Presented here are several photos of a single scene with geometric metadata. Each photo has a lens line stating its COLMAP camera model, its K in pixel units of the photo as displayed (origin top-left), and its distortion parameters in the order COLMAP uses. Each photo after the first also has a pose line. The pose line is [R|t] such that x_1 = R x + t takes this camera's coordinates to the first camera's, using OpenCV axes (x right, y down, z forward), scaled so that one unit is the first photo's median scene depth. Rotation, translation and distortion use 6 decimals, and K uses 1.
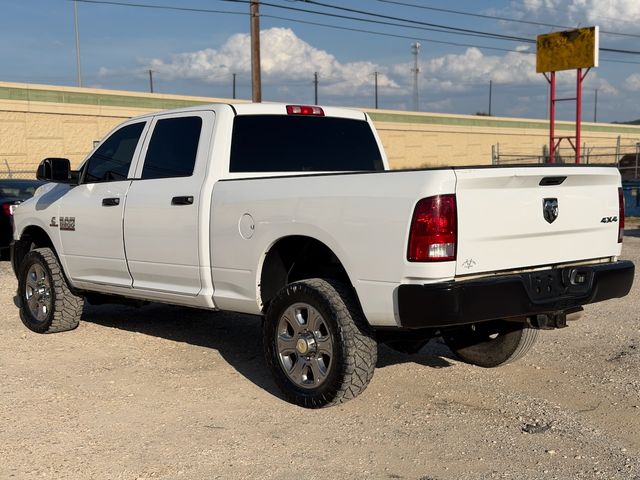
lens RADIAL K [[892.7, 0, 317.6], [0, 892.7, 252.5], [0, 0, 1]] dist [0.120394, 0.000000]
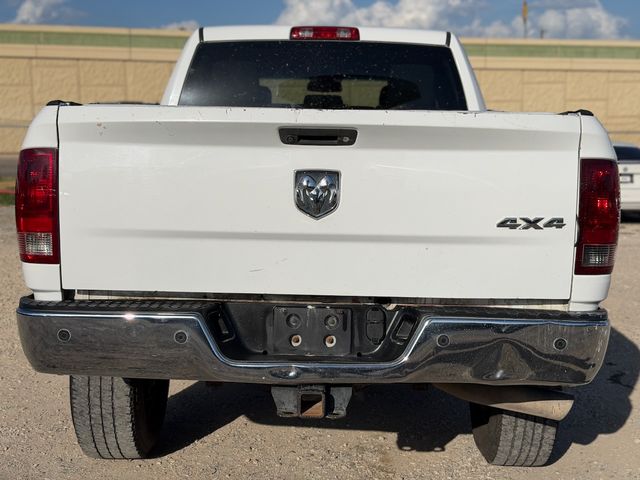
lens RADIAL K [[892.7, 0, 332.4], [0, 892.7, 245.6], [0, 0, 1]] dist [0.120394, 0.000000]
pose [[0.754557, 0.105080, -0.647767, 0.495523], [-0.084610, 0.994436, 0.062757, -0.040818], [0.650757, 0.007453, 0.759249, 0.502390]]
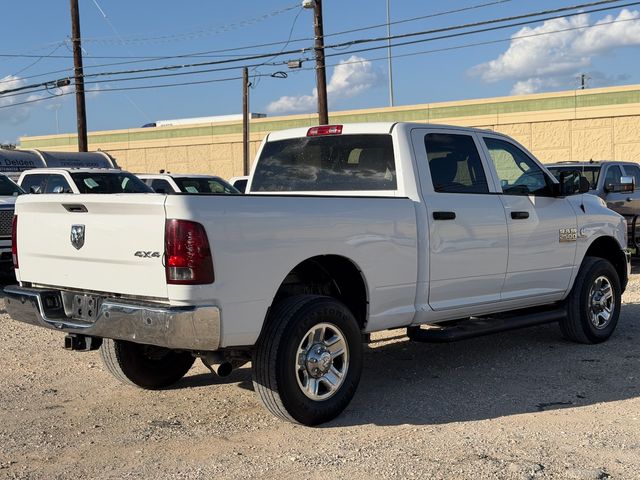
lens RADIAL K [[892.7, 0, 319.8], [0, 892.7, 245.0], [0, 0, 1]] dist [0.120394, 0.000000]
pose [[0.092780, 0.077823, -0.992641, 1.080540], [-0.076560, 0.994547, 0.070816, -0.107819], [0.992739, 0.069426, 0.098232, 0.964095]]
